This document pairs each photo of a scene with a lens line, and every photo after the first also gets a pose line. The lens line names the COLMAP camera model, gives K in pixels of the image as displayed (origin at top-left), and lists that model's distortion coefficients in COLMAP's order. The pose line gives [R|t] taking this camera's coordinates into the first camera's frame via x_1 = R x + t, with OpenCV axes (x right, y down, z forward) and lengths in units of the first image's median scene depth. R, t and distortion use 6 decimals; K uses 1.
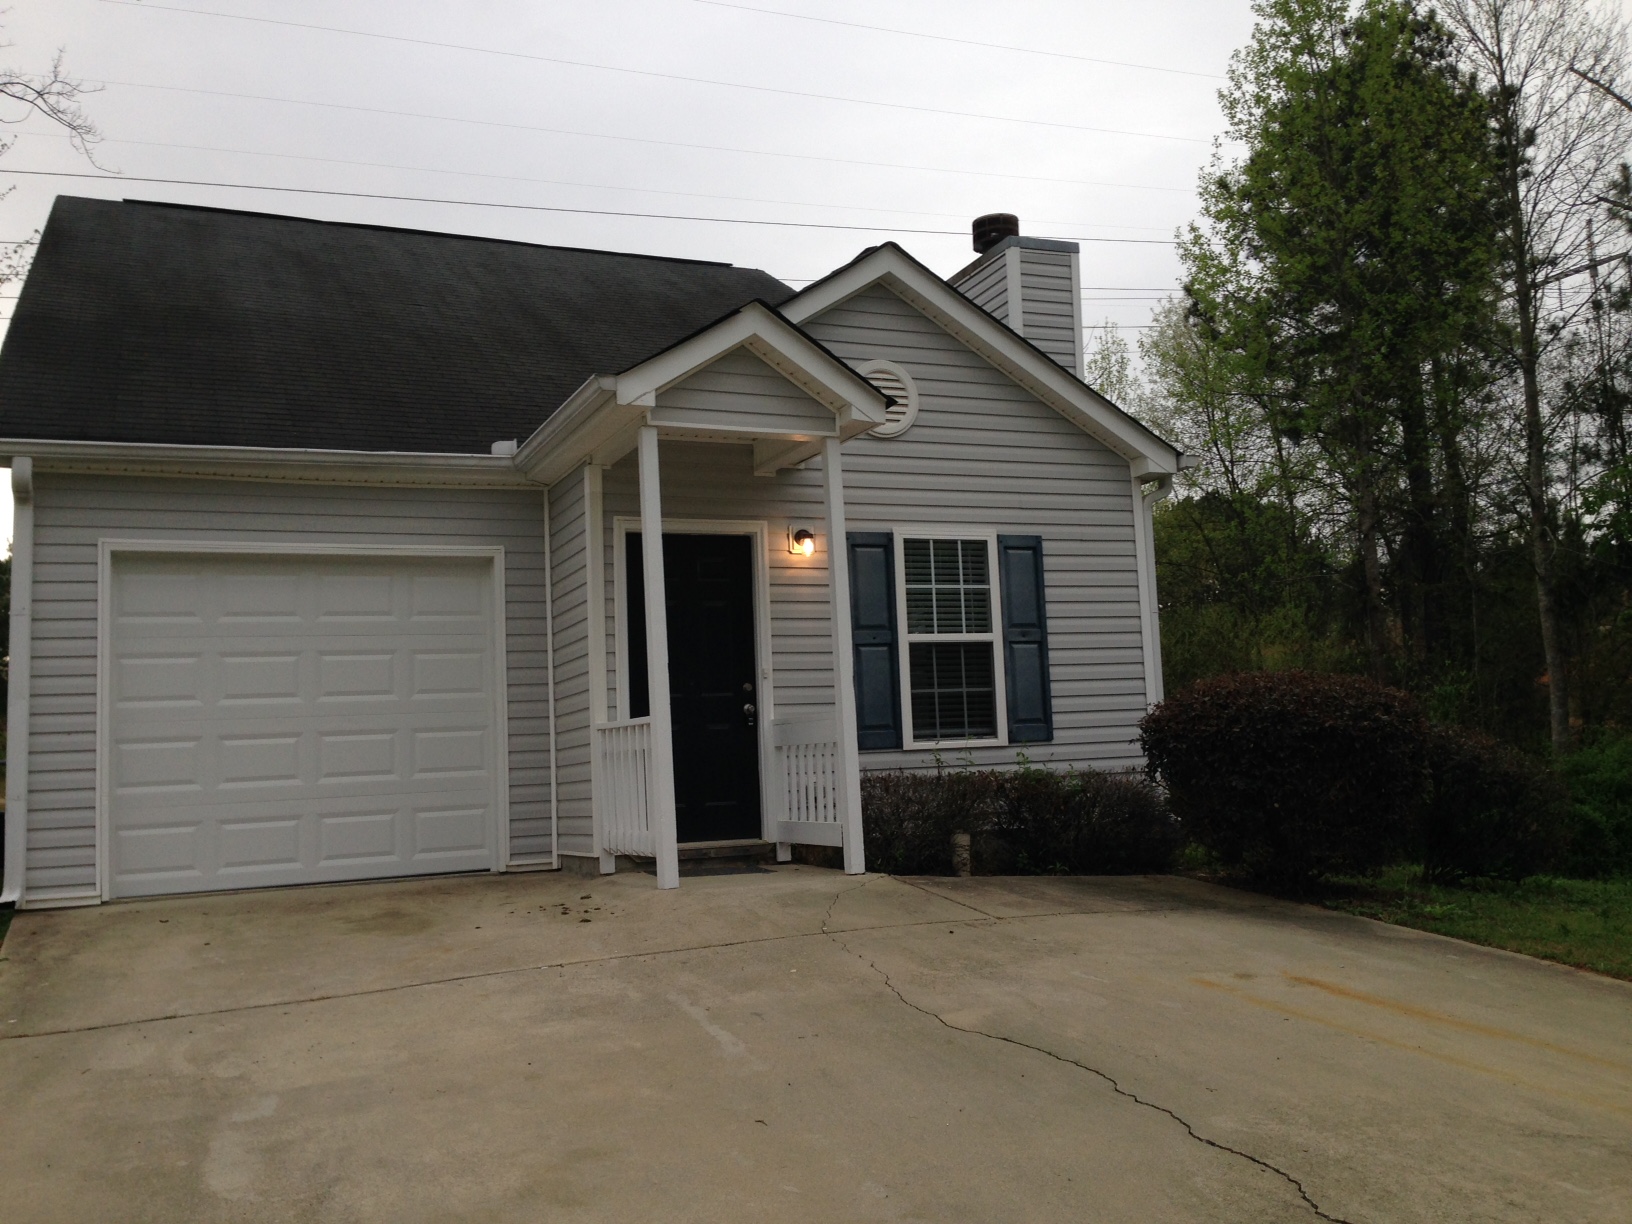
lens RADIAL K [[1536.0, 0, 820.5], [0, 1536.0, 615.9], [0, 0, 1]] dist [0.072622, -0.161013]
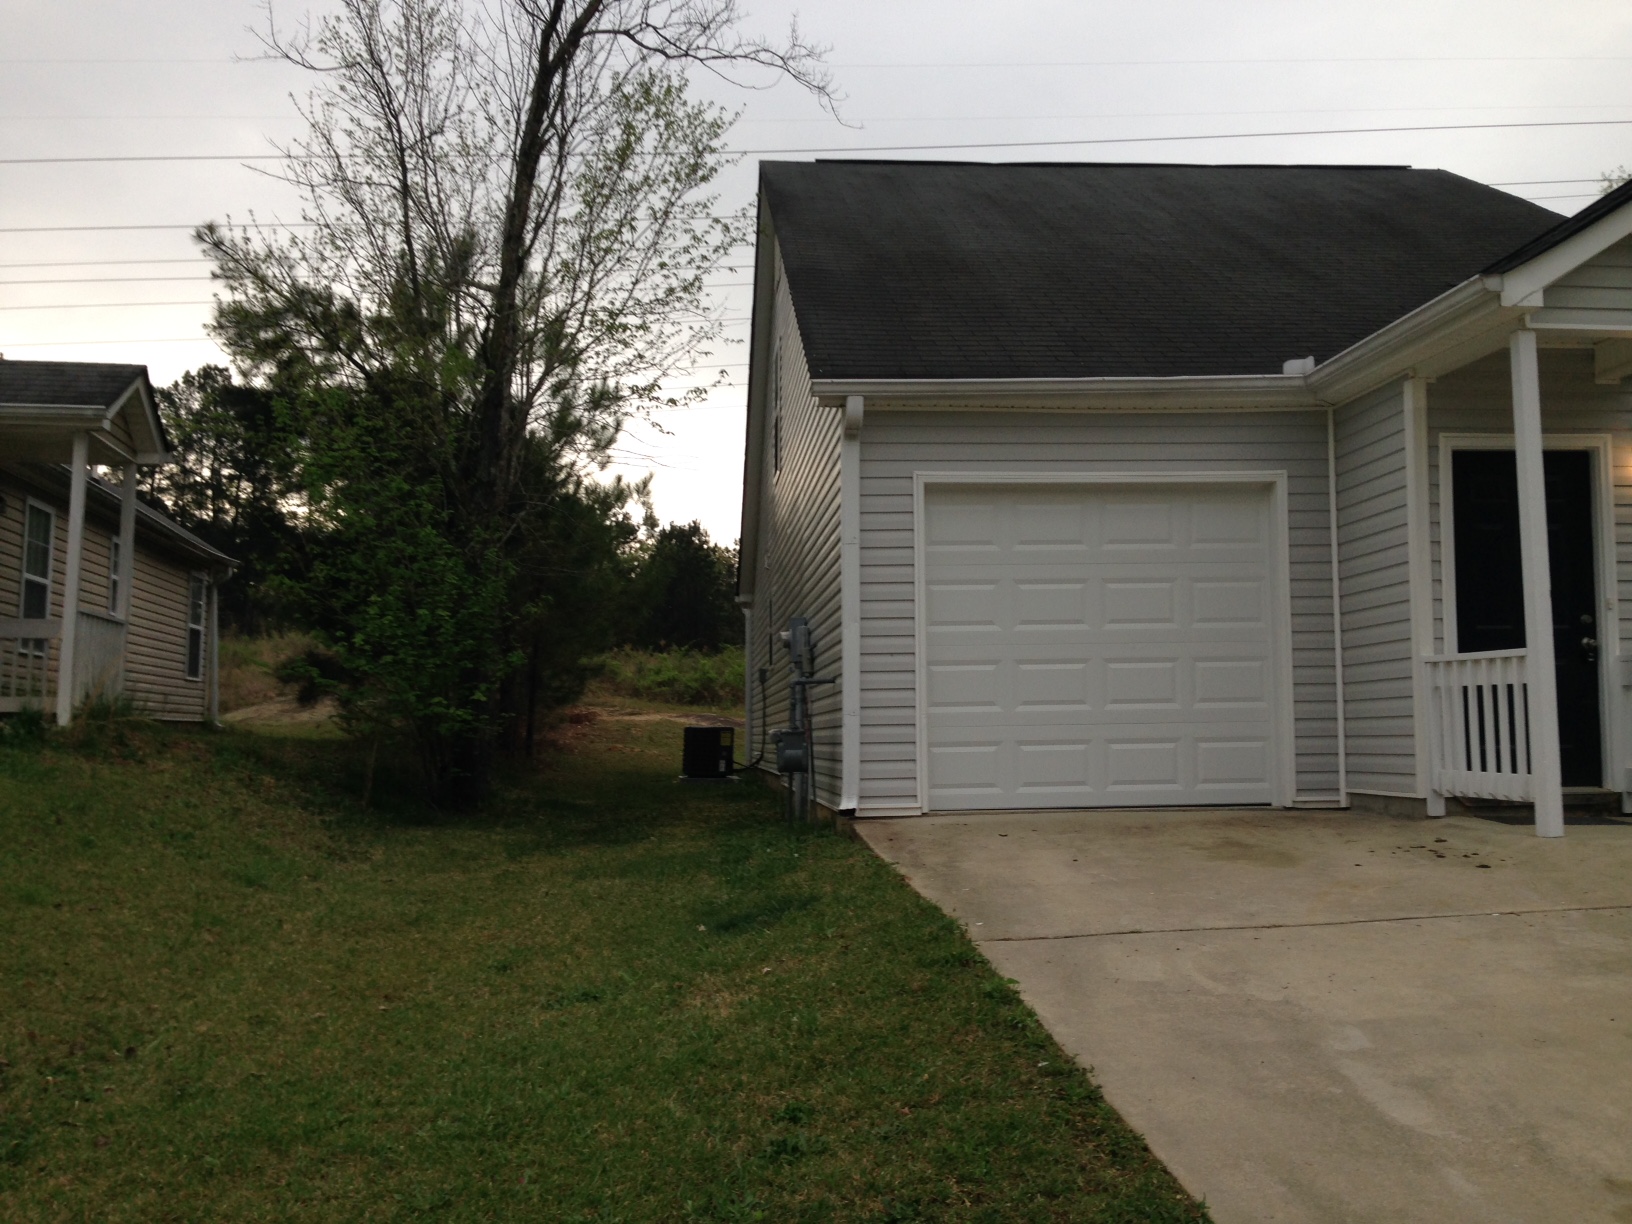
lens RADIAL K [[1534.1, 0, 814.3], [0, 1534.1, 602.1], [0, 0, 1]] dist [0.076951, -0.151916]
pose [[0.935116, 0.006451, -0.354284, -0.156050], [0.004804, 0.999512, 0.030878, 0.006453], [0.354310, -0.030577, 0.934628, -0.007852]]
